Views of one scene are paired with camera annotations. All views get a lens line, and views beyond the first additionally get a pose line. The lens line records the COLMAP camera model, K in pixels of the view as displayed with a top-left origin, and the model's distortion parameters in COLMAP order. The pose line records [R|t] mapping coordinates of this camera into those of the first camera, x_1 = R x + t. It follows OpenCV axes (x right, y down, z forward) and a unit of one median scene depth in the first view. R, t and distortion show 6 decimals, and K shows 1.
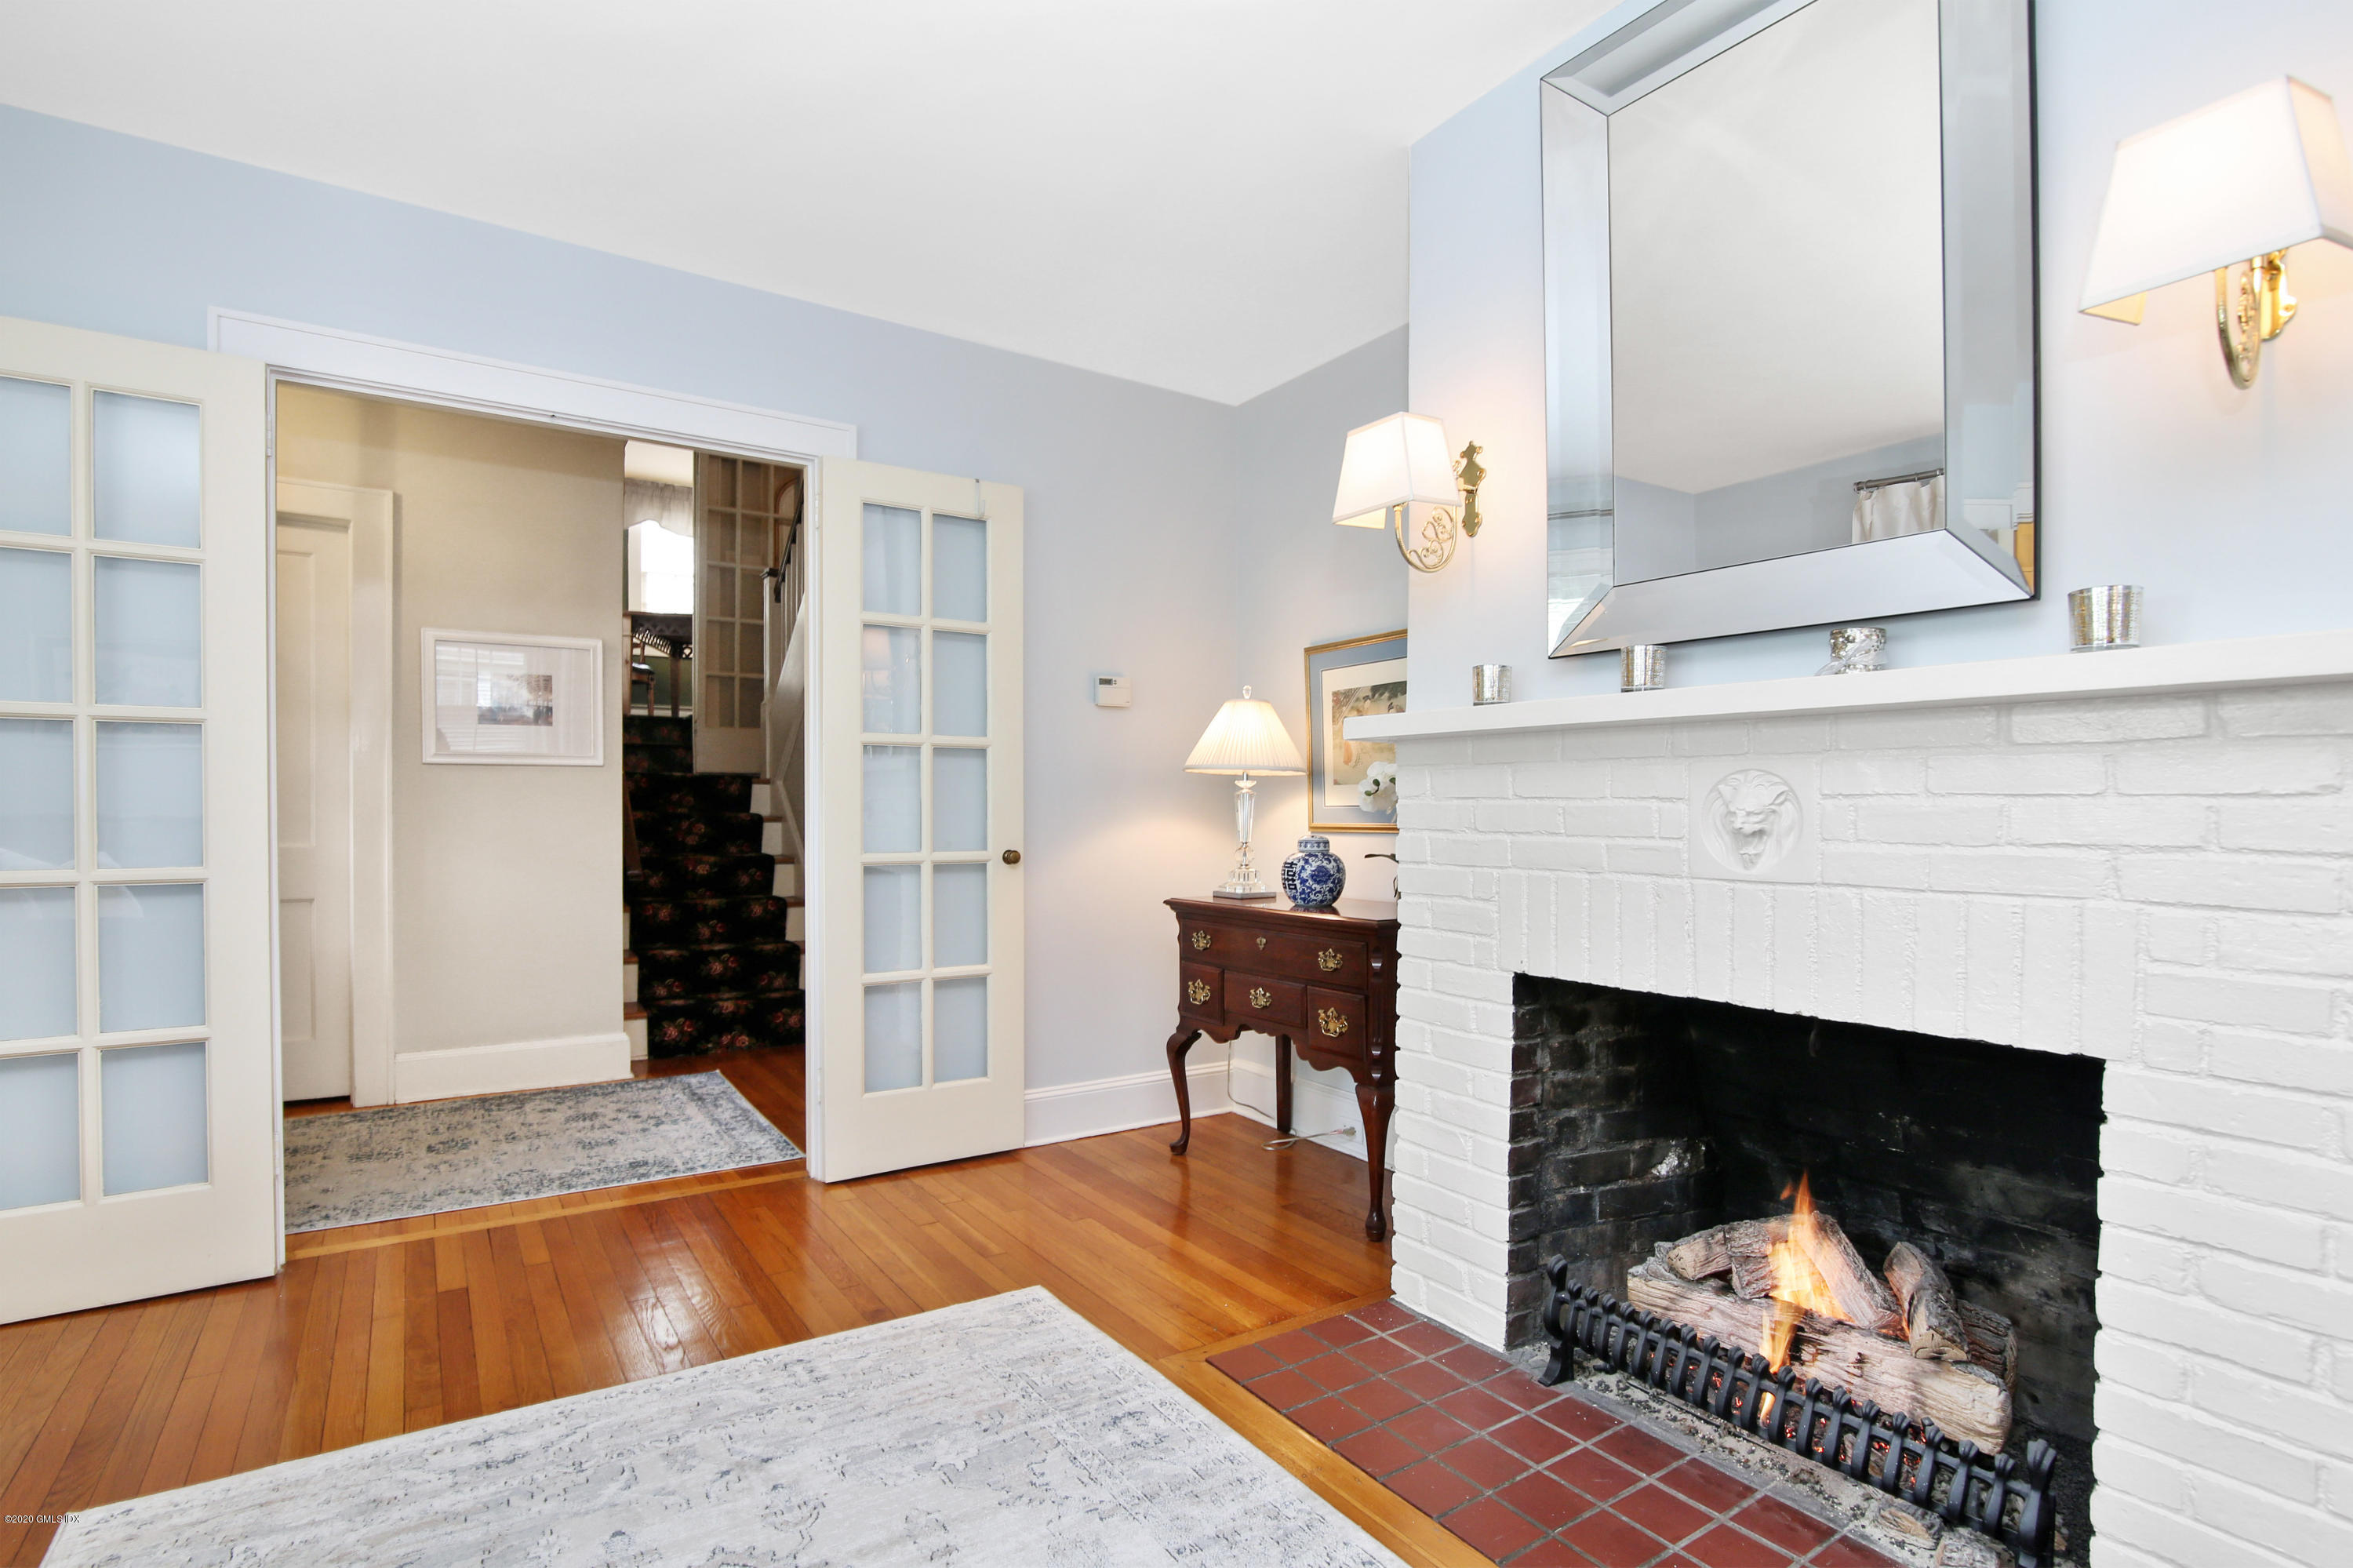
lens RADIAL K [[1133.2, 0, 1173.2], [0, 1133.2, 824.3], [0, 0, 1]] dist [-0.019190, -0.000117]
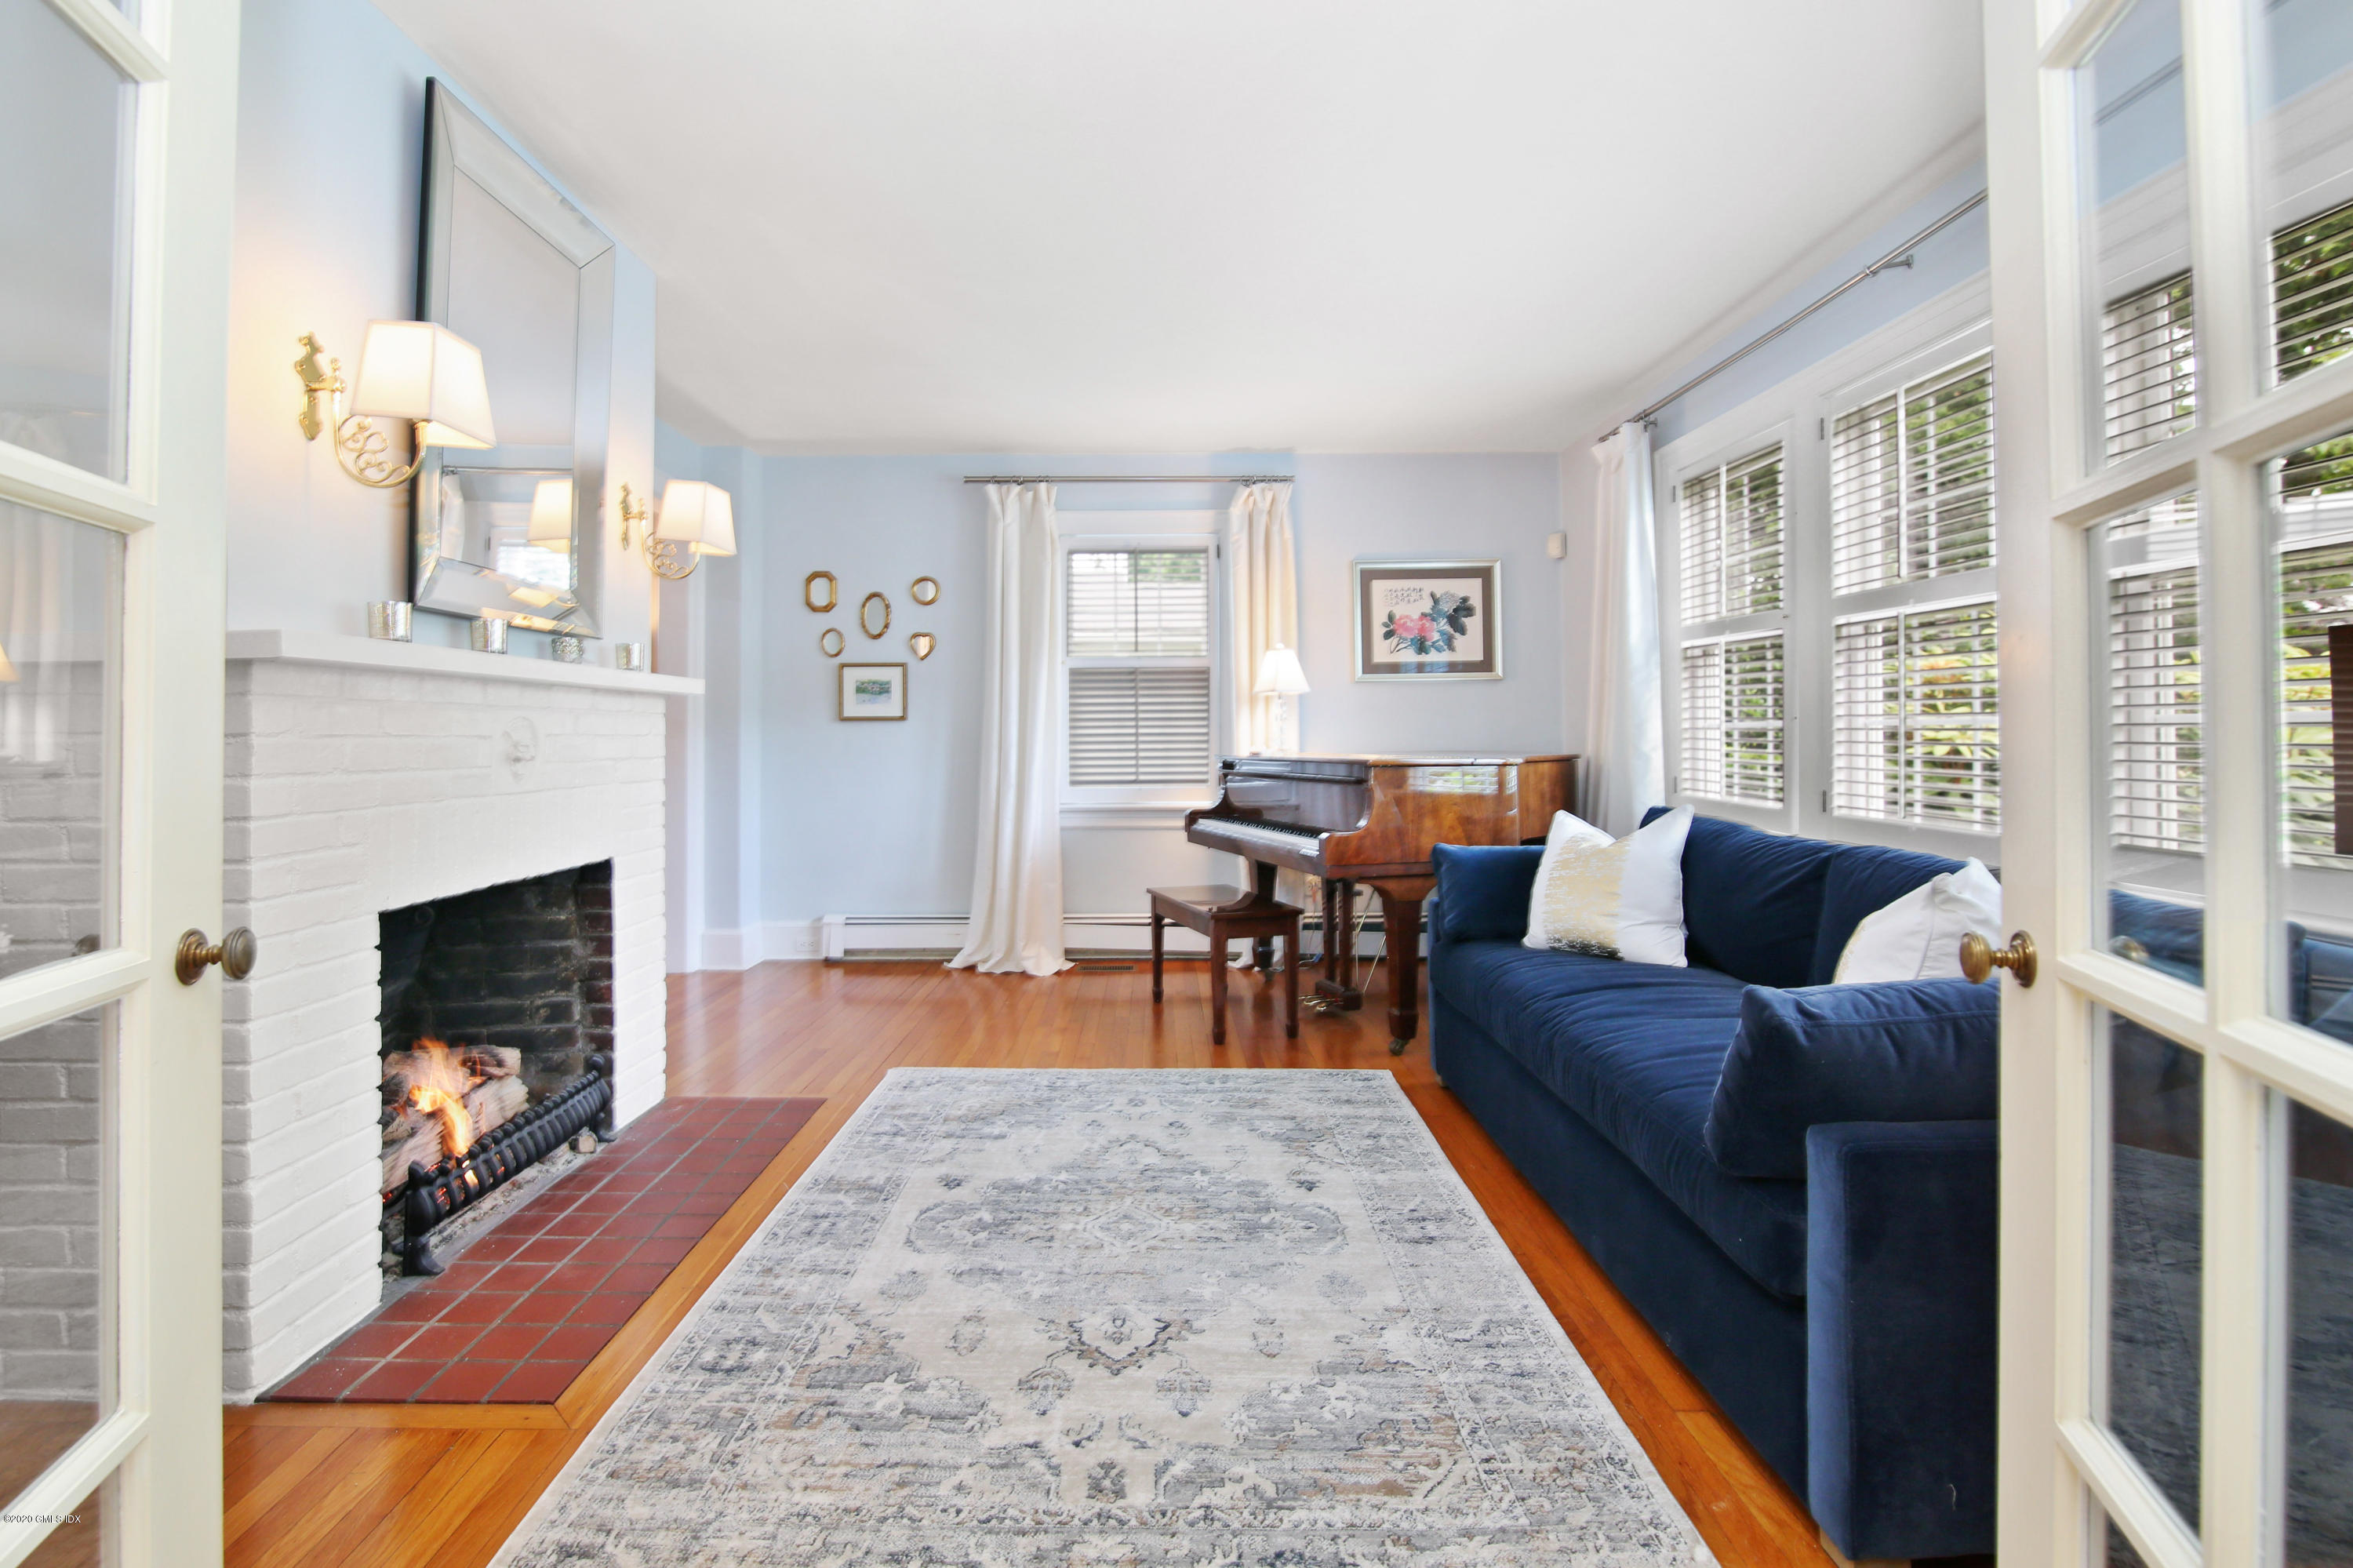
lens RADIAL K [[1107.0, 0, 1153.2], [0, 1107.0, 719.3], [0, 0, 1]] dist [-0.020393, -0.000259]
pose [[-0.828373, 0.005642, 0.560149, -0.885369], [0.008160, 0.999965, 0.001994, -0.038514], [-0.560118, 0.006222, -0.828390, 1.564564]]
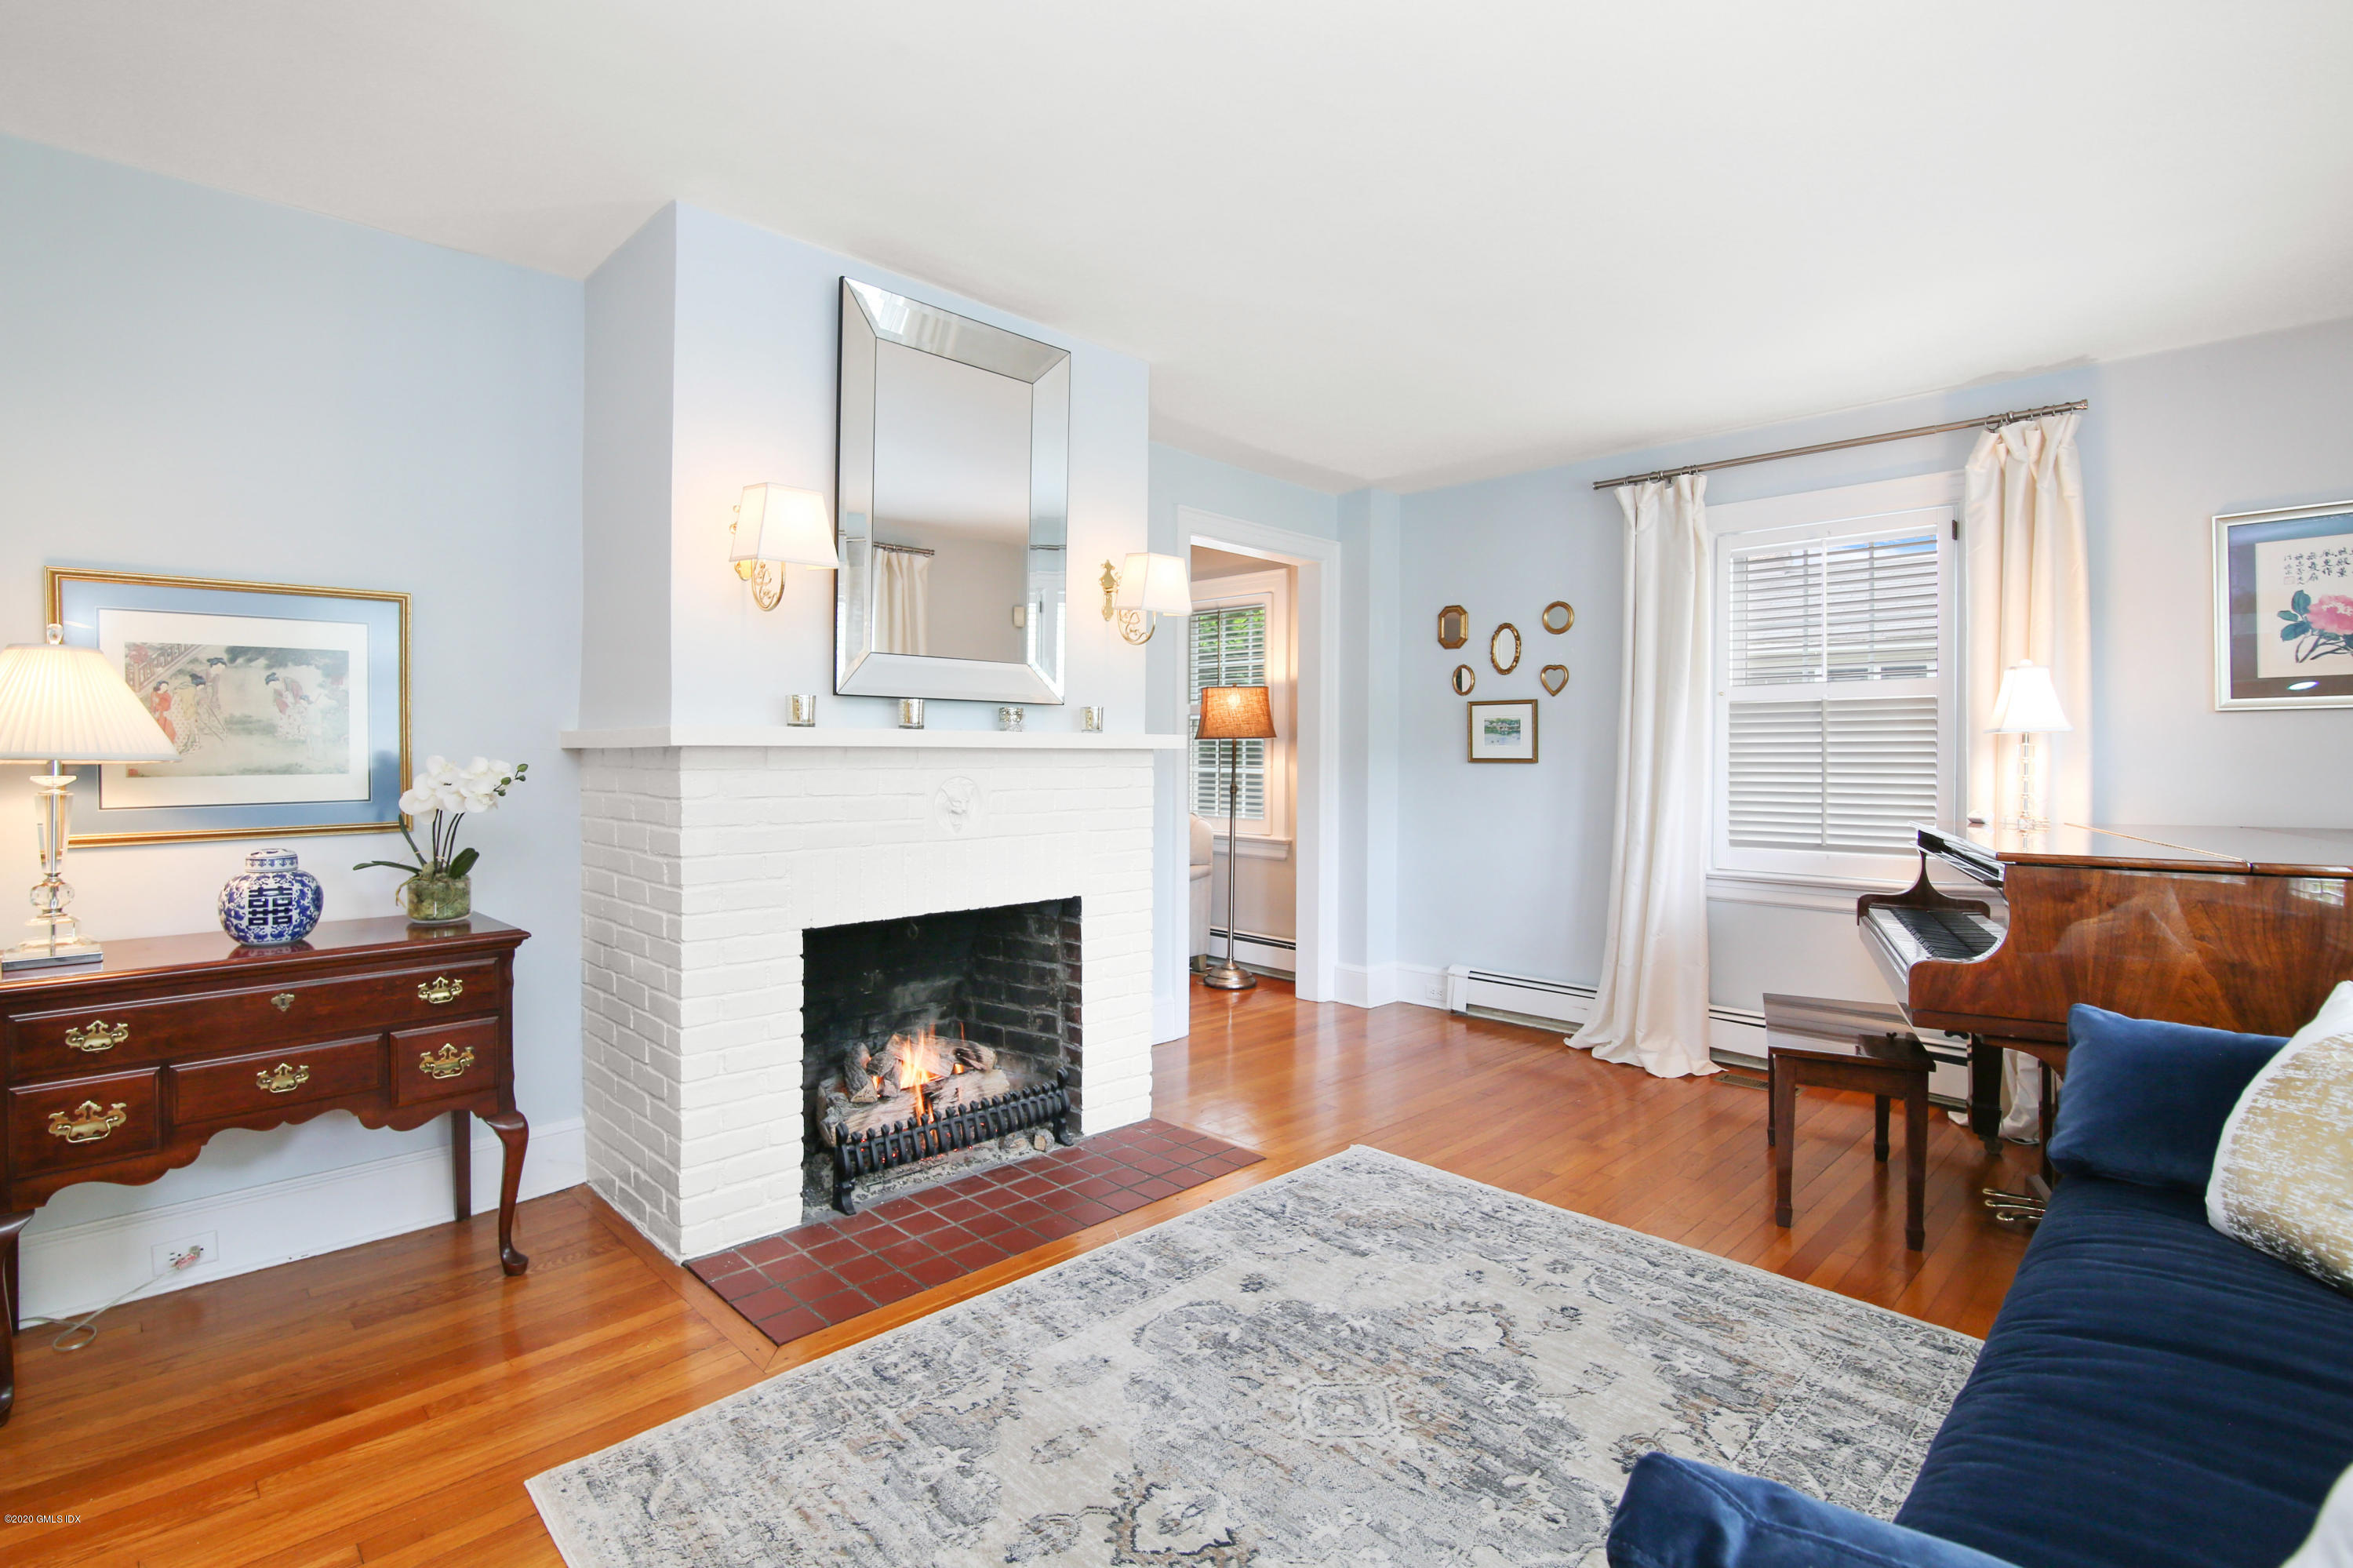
lens RADIAL K [[1106.0, 0, 1134.5], [0, 1106.0, 754.5], [0, 0, 1]] dist [-0.018625, 0.000045]
pose [[-0.170243, -0.008347, 0.985367, -1.132680], [0.010552, 0.999891, 0.010293, -0.089853], [-0.985346, 0.012150, -0.170136, 0.925701]]
